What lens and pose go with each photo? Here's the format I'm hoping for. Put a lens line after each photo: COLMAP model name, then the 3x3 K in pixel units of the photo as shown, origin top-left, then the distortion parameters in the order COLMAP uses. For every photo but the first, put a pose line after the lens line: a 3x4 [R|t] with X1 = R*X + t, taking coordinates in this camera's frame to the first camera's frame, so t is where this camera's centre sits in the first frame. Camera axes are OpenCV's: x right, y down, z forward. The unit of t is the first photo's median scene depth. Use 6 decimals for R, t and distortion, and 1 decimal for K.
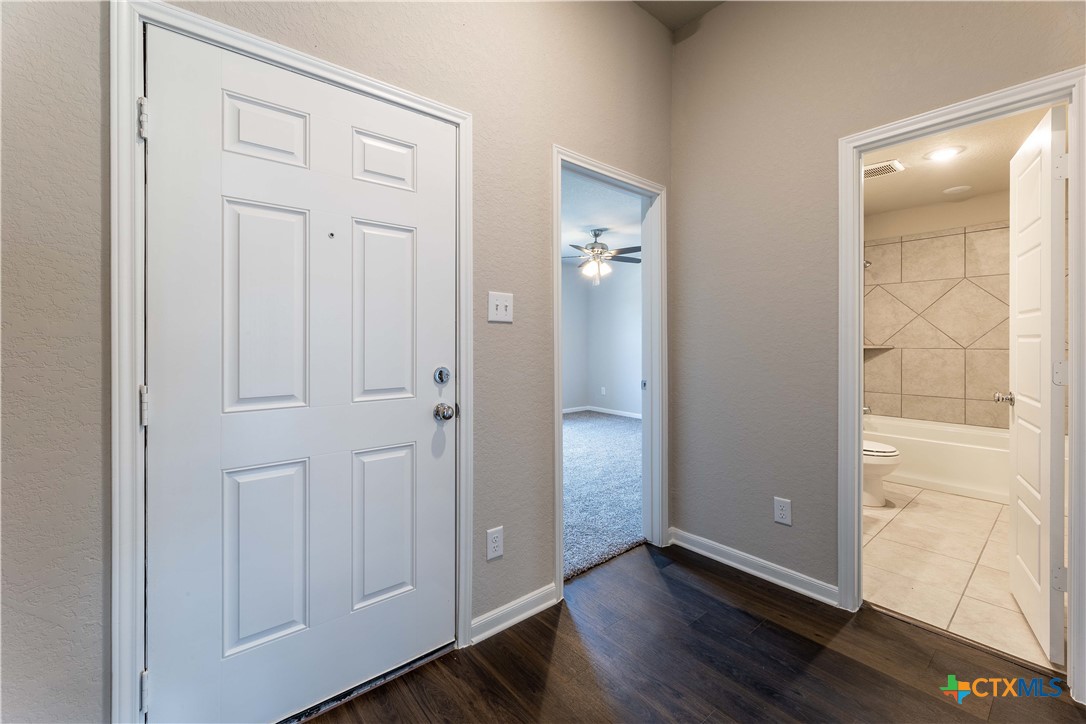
lens RADIAL K [[438.6, 0, 545.8], [0, 438.6, 340.5], [0, 0, 1]] dist [0.000781, -0.000066]
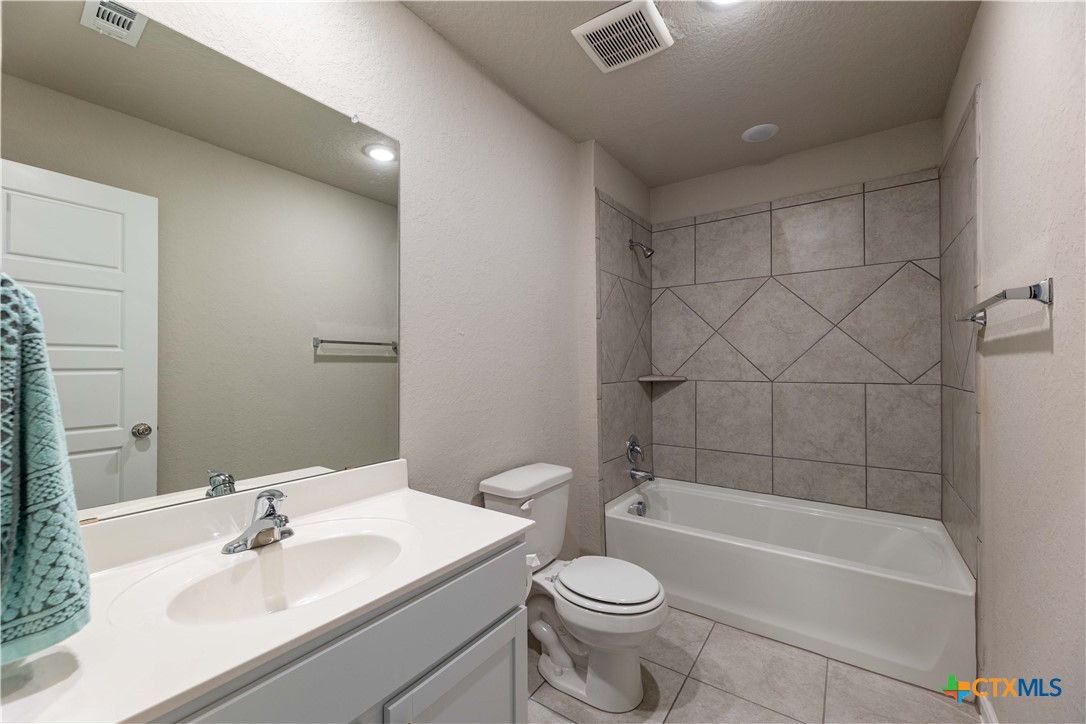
lens RADIAL K [[438.6, 0, 540.7], [0, 438.6, 362.9], [0, 0, 1]] dist [0.000781, -0.000066]
pose [[0.963583, -0.001784, 0.267402, 0.414293], [0.003356, 0.999980, -0.005423, -0.007182], [-0.267387, 0.006123, 0.963570, 0.426808]]
